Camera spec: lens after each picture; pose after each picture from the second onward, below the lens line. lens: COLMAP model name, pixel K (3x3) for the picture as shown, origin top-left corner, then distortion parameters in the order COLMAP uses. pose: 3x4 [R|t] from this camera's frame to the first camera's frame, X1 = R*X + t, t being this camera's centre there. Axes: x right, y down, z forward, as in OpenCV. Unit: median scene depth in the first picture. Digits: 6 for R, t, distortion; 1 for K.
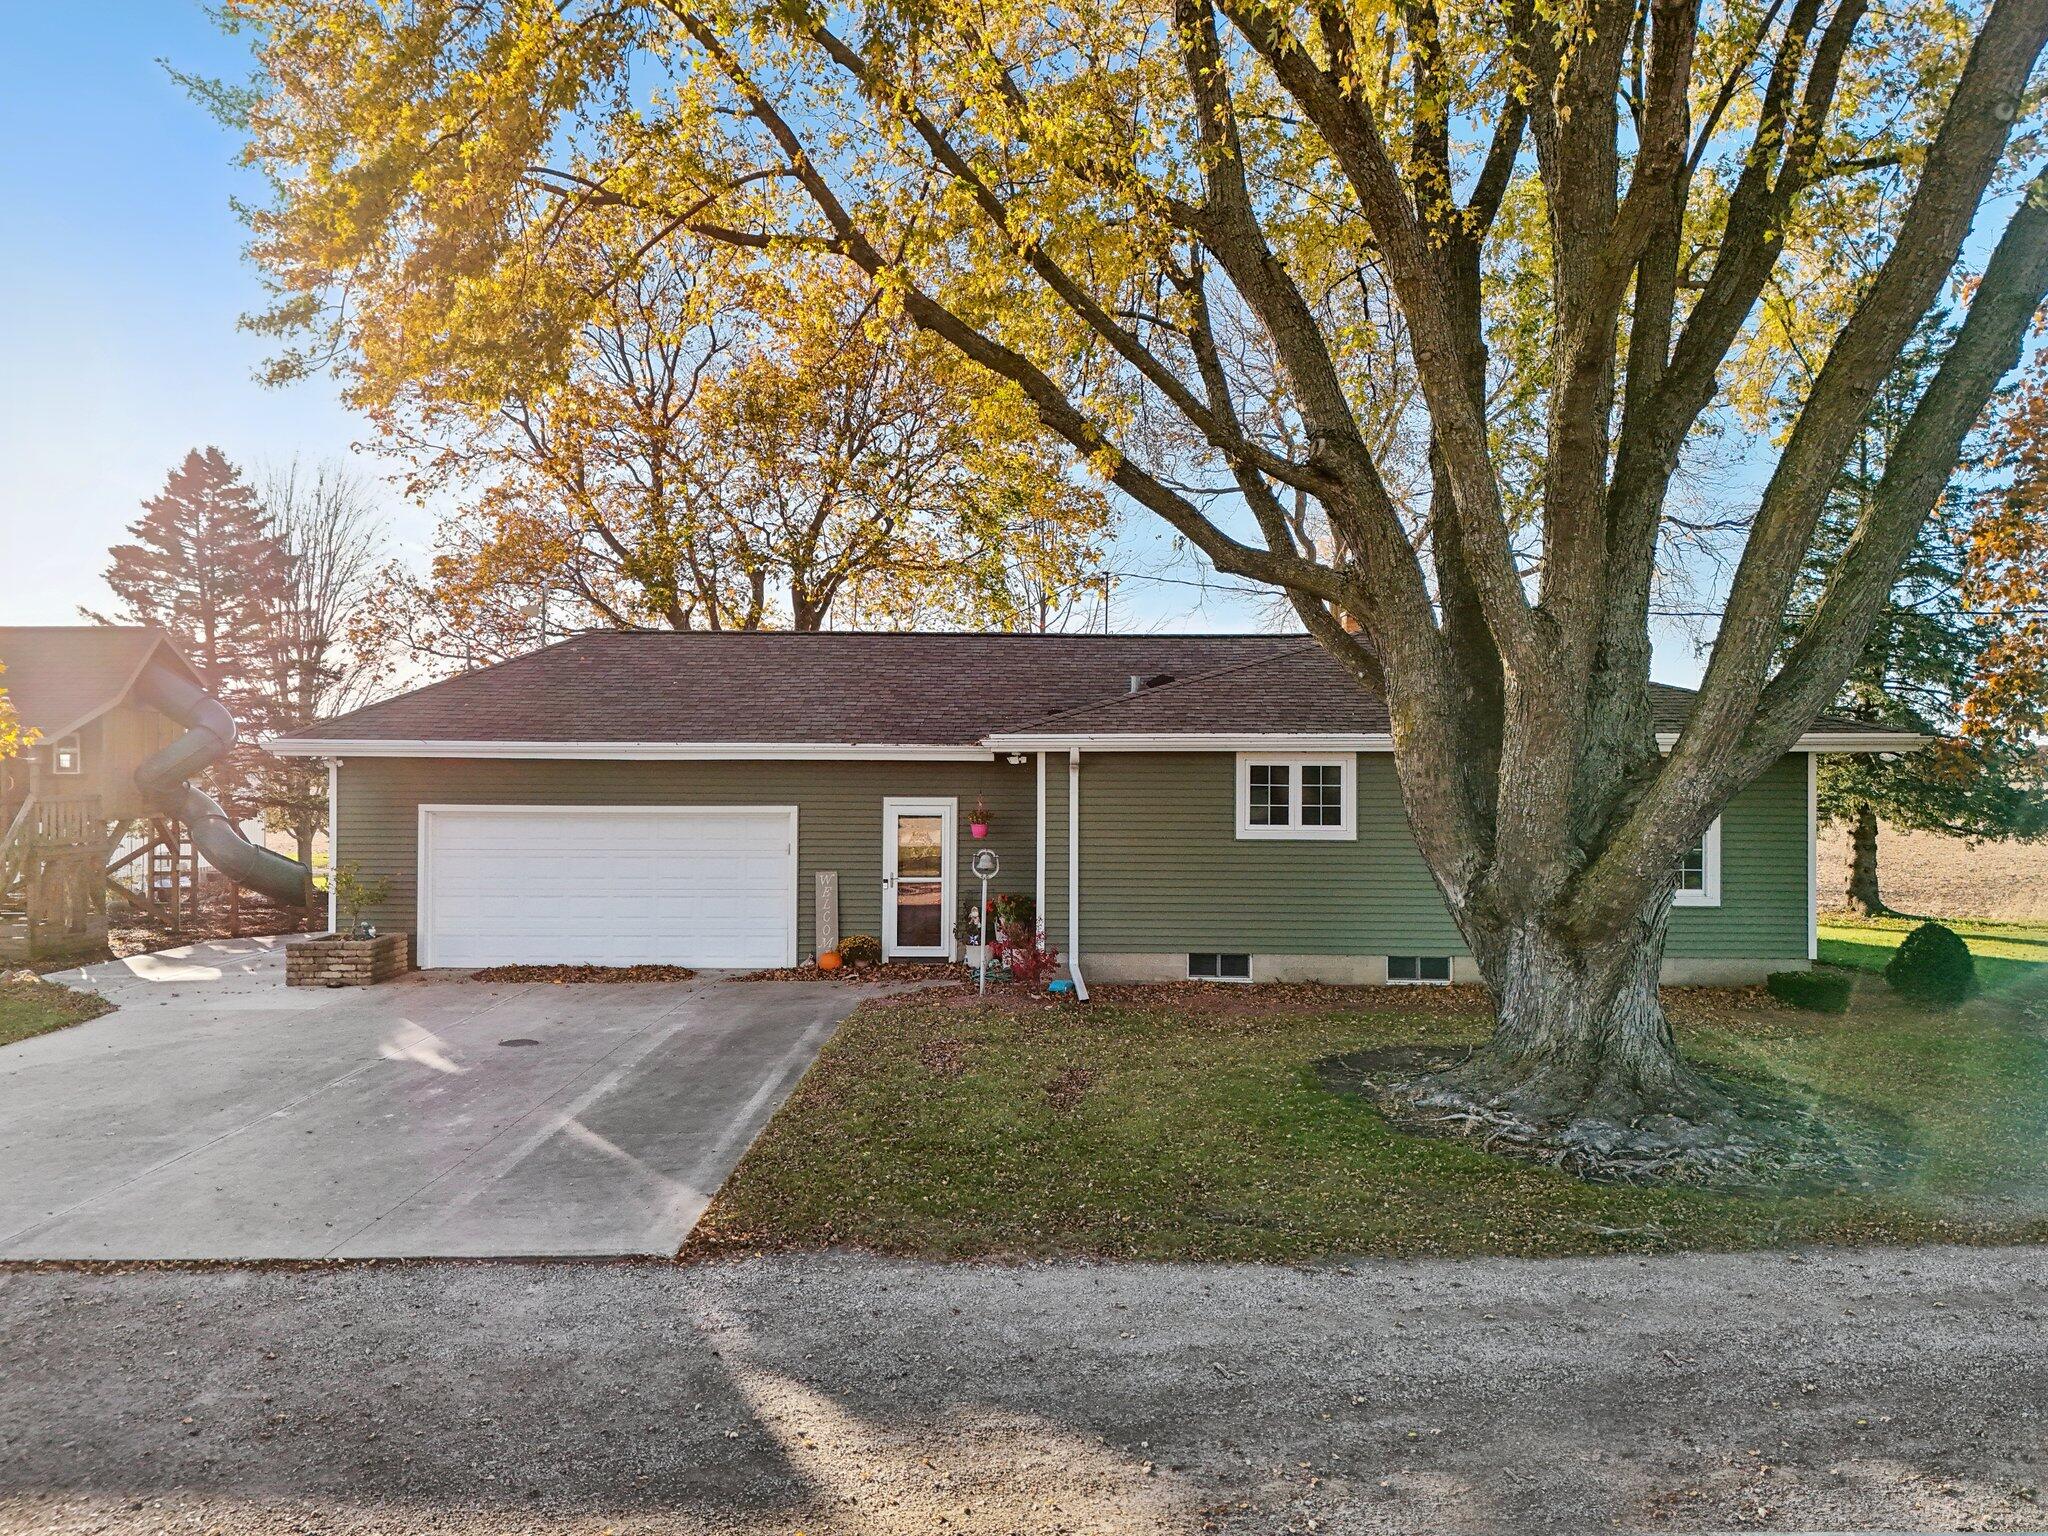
lens RADIAL K [[1536.9, 0, 1076.7], [0, 1536.9, 756.1], [0, 0, 1]] dist [0.059025, -0.035488]
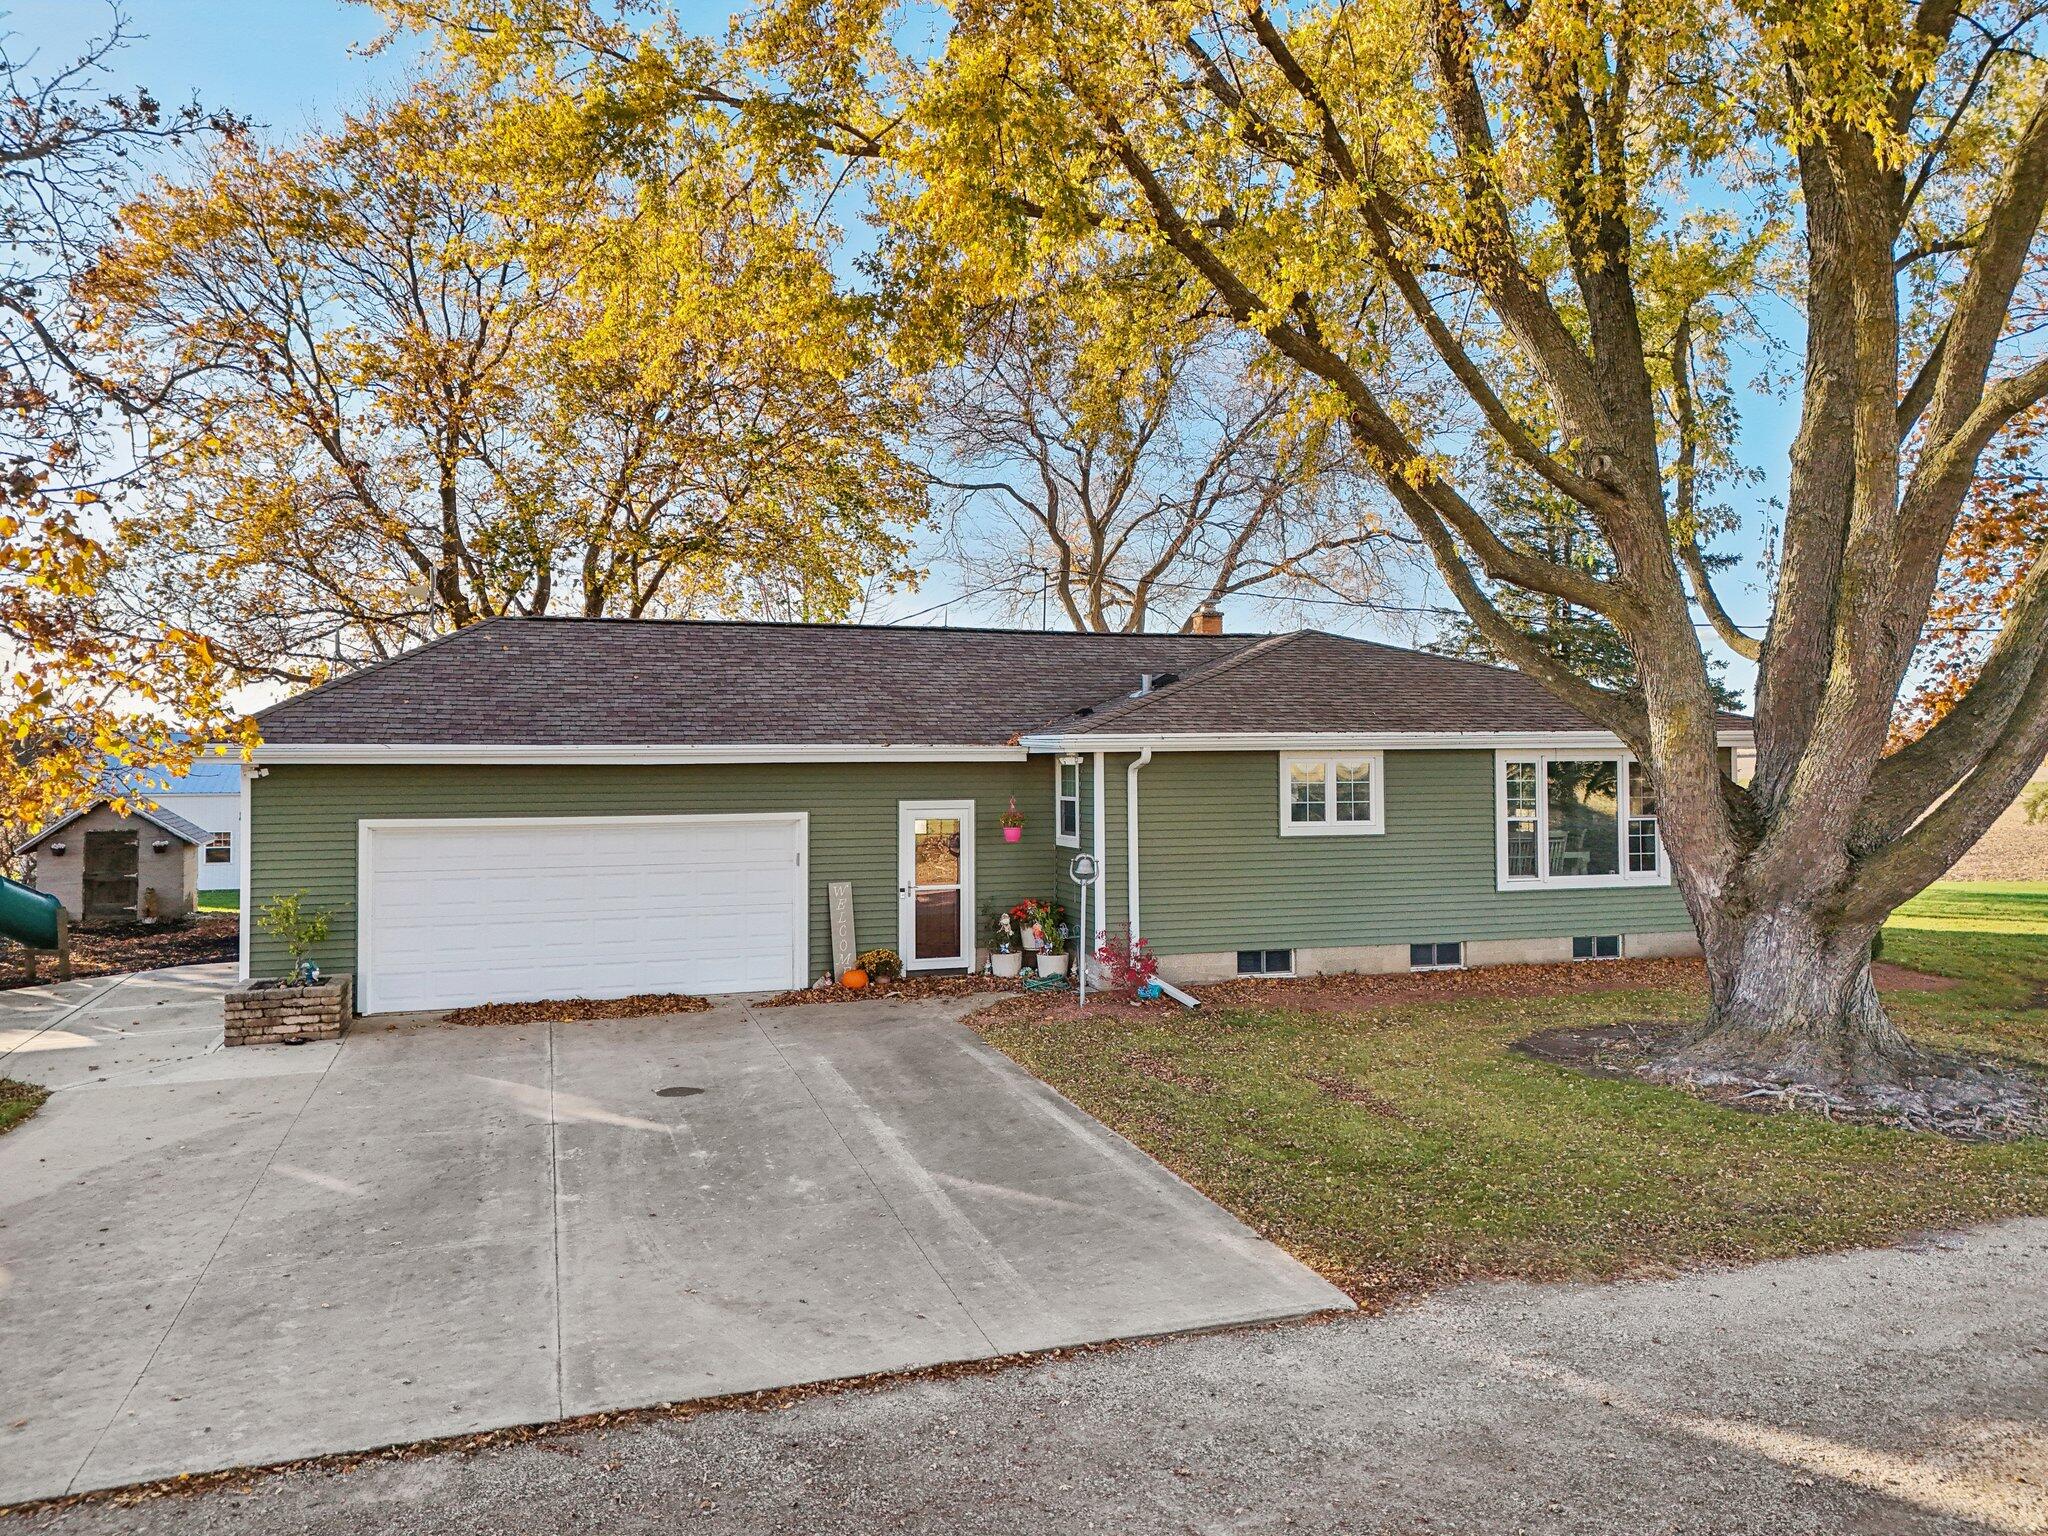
lens RADIAL K [[1536.9, 0, 966.4], [0, 1536.9, 714.4], [0, 0, 1]] dist [0.059025, -0.035488]
pose [[0.943995, -0.000097, 0.329961, -0.430214], [0.006746, 0.999797, -0.019007, -0.008609], [-0.329892, 0.020168, 0.943803, 0.105404]]
